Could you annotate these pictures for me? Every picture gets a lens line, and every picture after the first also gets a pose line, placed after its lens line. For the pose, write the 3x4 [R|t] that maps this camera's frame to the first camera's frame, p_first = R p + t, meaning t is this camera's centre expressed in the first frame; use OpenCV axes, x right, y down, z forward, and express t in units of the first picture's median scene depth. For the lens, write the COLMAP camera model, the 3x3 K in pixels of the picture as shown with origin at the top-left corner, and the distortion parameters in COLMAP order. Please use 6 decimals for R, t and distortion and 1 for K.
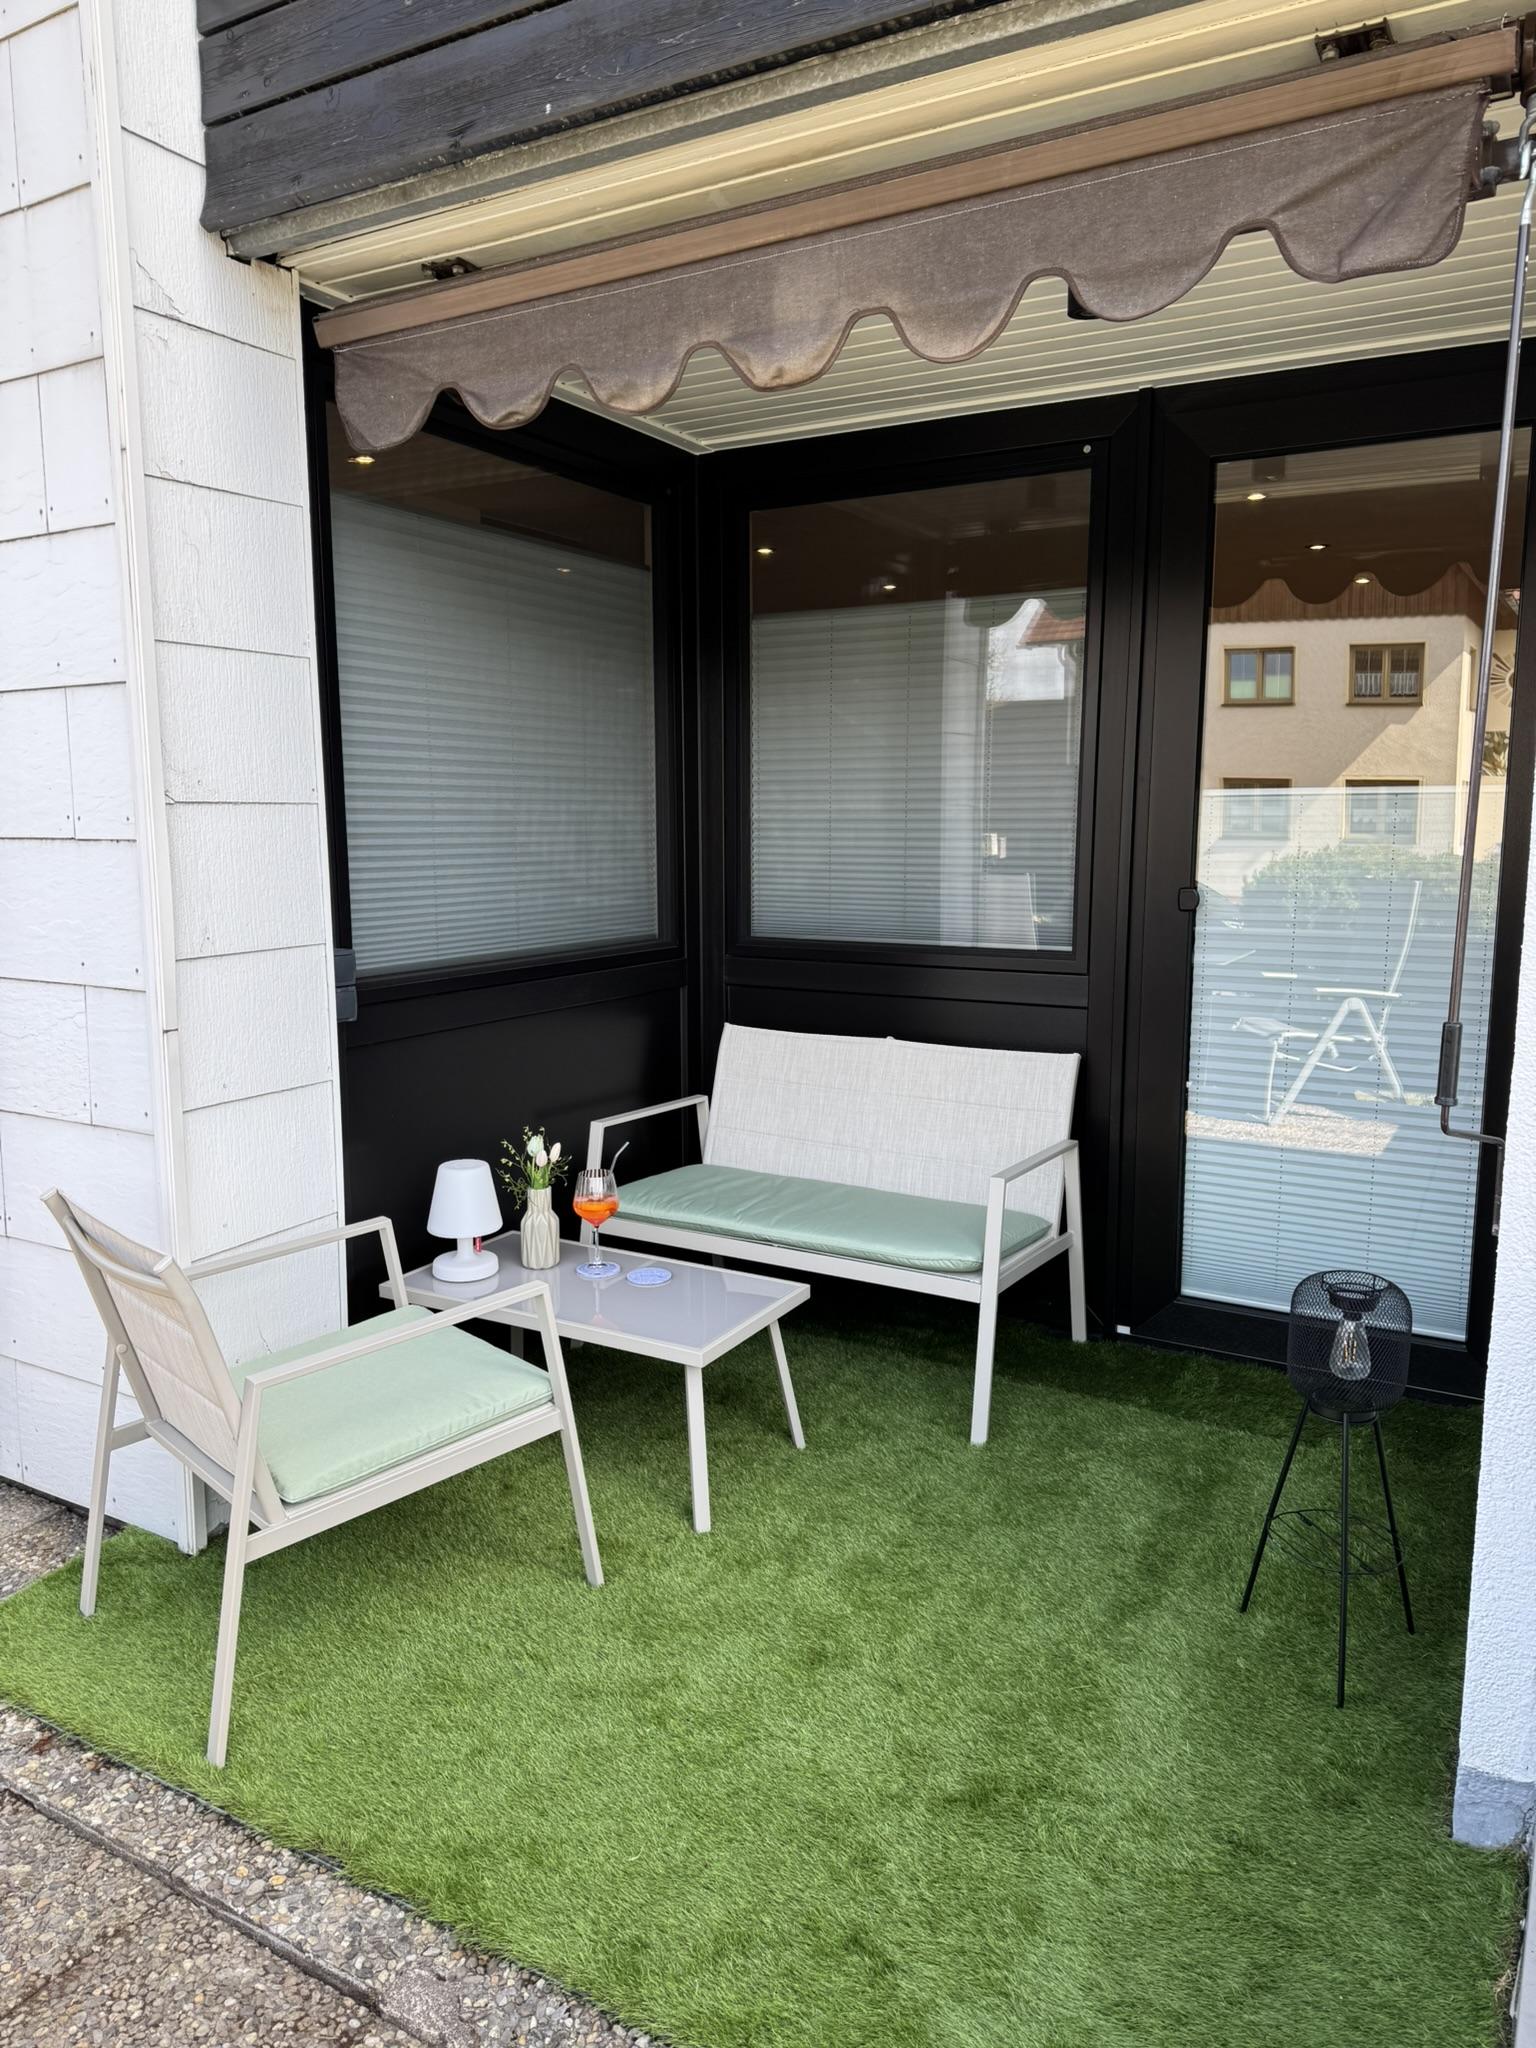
lens RADIAL K [[1402.8, 0, 758.2], [0, 1402.8, 1024.8], [0, 0, 1]] dist [0.036318, -0.055325]
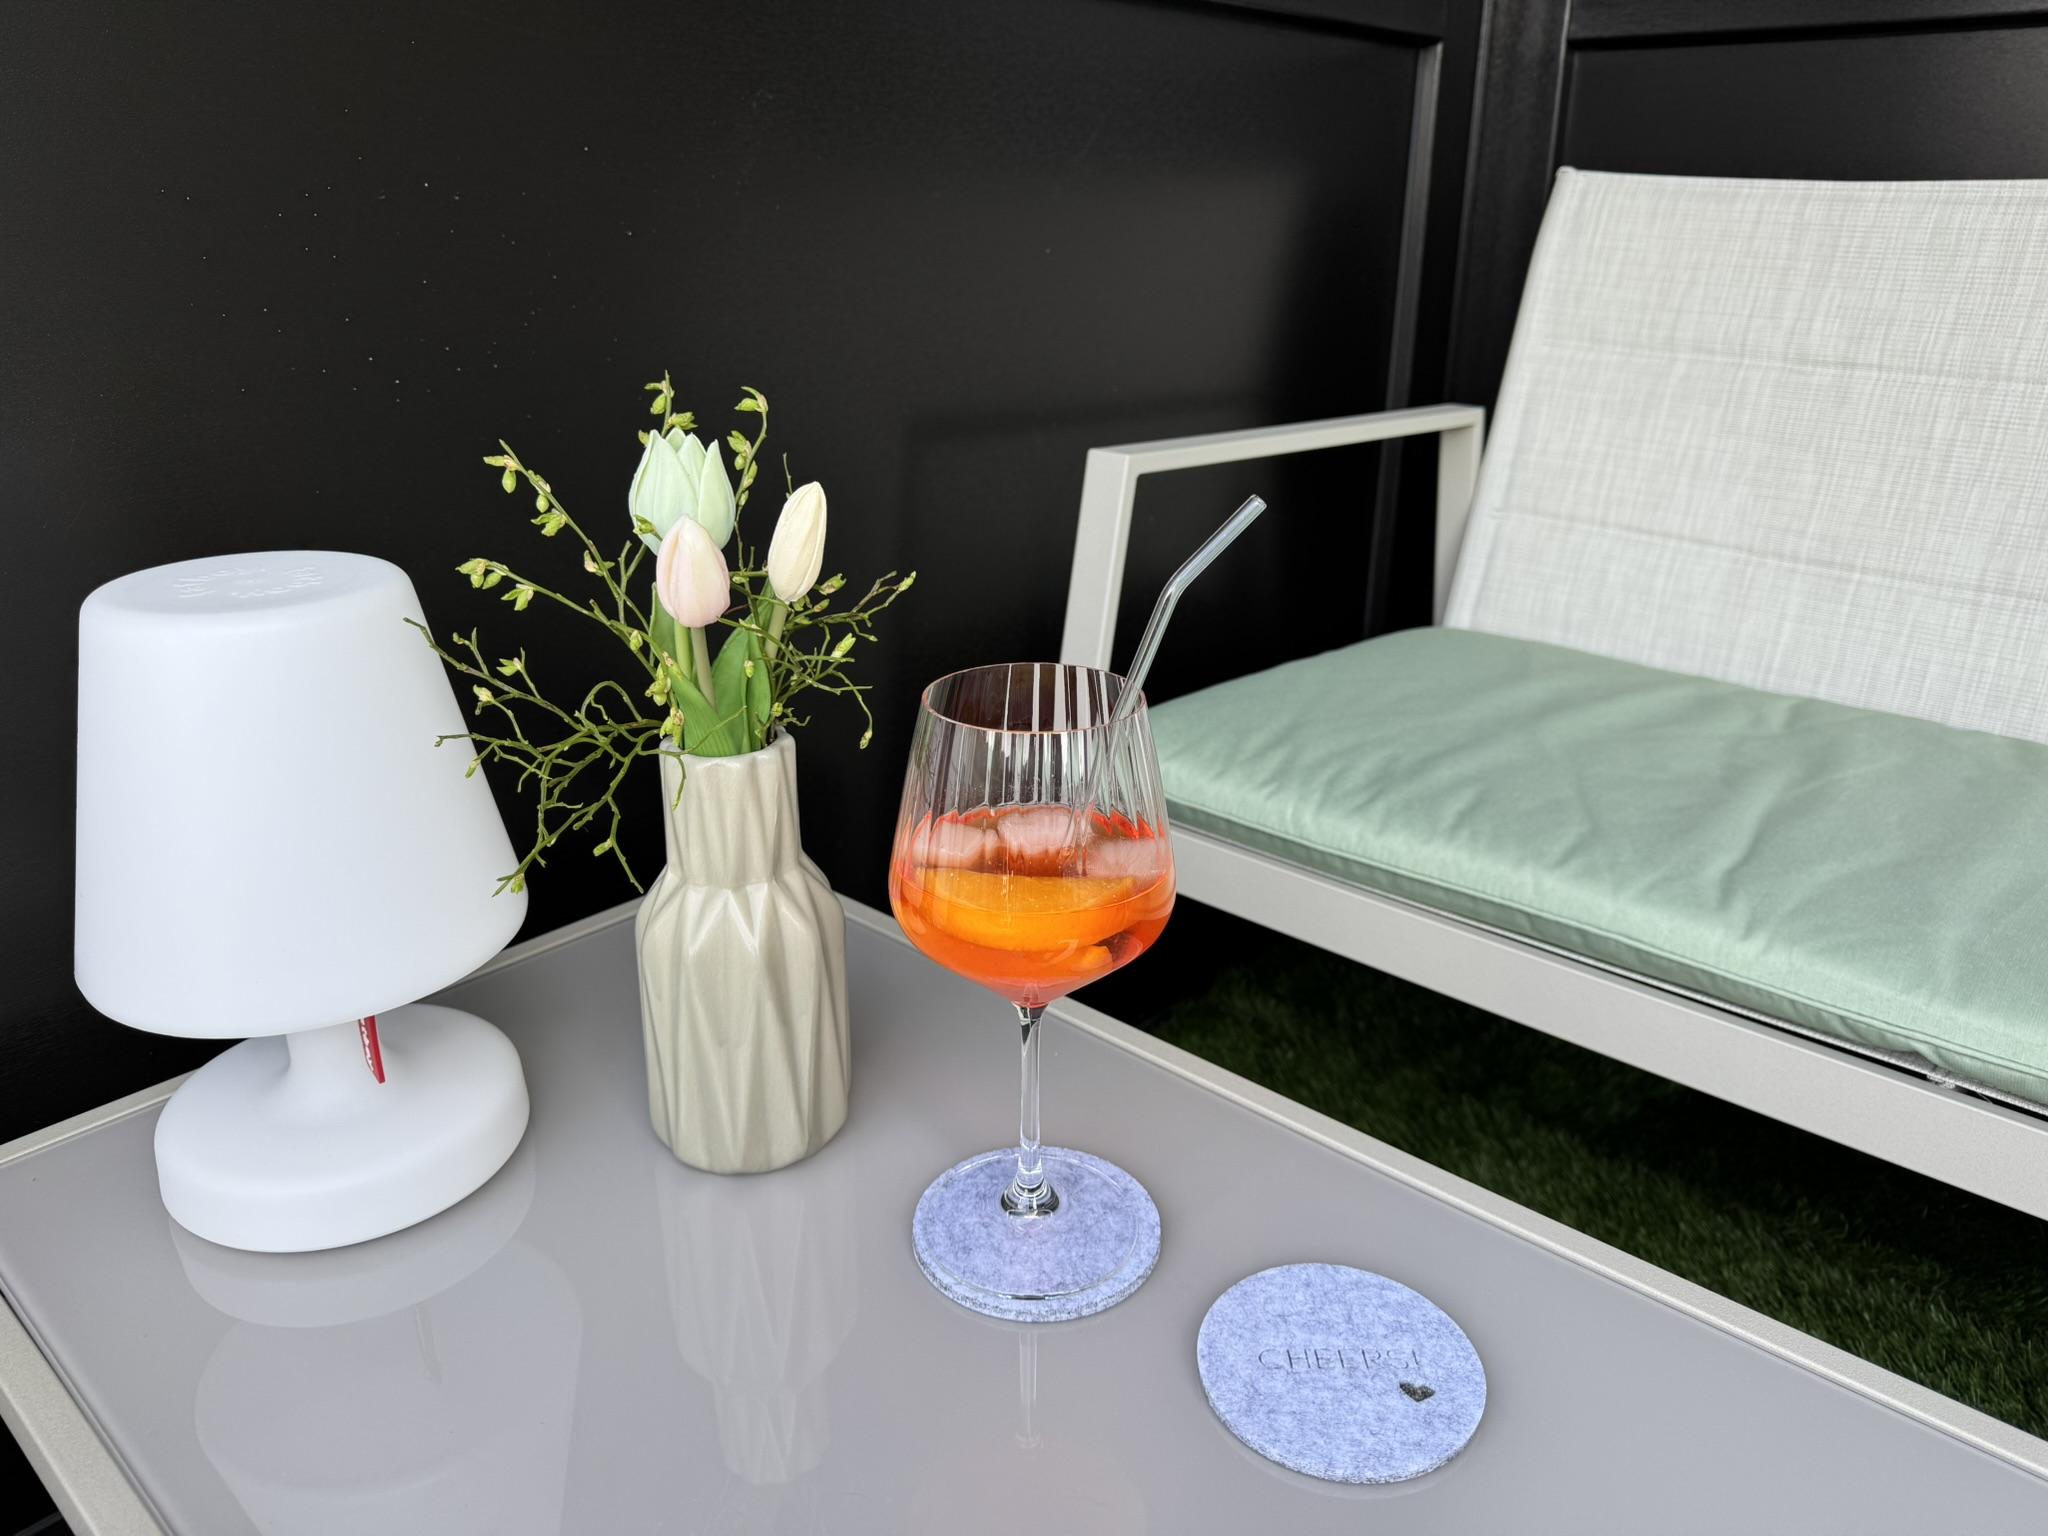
lens RADIAL K [[1402.8, 0, 1019.4], [0, 1402.8, 765.5], [0, 0, 1]] dist [0.036318, -0.055325]
pose [[0.975255, 0.090108, -0.201888, -0.073589], [-0.042409, 0.972461, 0.229176, 0.067449], [0.216979, -0.214943, 0.952218, 0.736364]]
